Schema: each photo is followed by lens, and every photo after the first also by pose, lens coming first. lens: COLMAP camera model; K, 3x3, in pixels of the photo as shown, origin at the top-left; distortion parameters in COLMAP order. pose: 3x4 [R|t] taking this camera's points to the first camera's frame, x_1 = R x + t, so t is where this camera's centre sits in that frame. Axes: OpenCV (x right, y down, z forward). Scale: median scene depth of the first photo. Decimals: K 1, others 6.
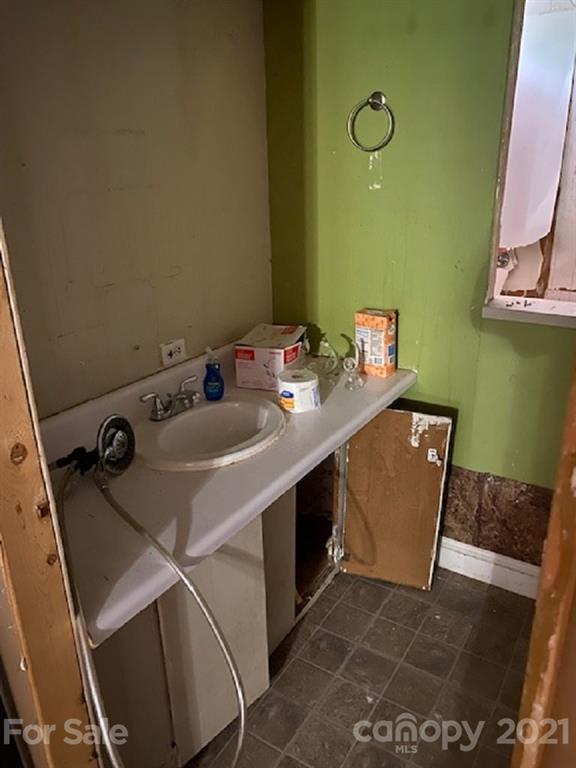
lens RADIAL K [[583.4, 0, 292.5], [0, 583.4, 371.5], [0, 0, 1]] dist [0.031336, -0.035112]
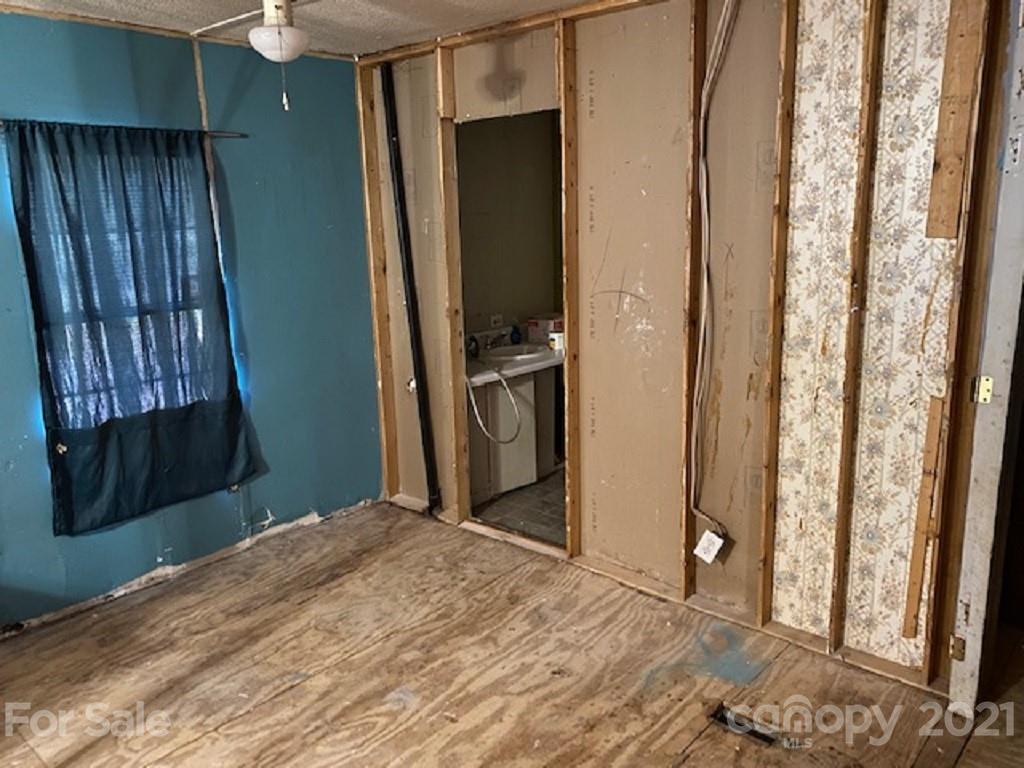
lens RADIAL K [[777.8, 0, 507.1], [0, 777.8, 366.5], [0, 0, 1]] dist [0.031336, -0.035112]
pose [[0.985979, 0.034201, -0.163326, 0.273926], [-0.054894, 0.990773, -0.123916, 0.464993], [0.157581, 0.131144, 0.978759, -1.600154]]
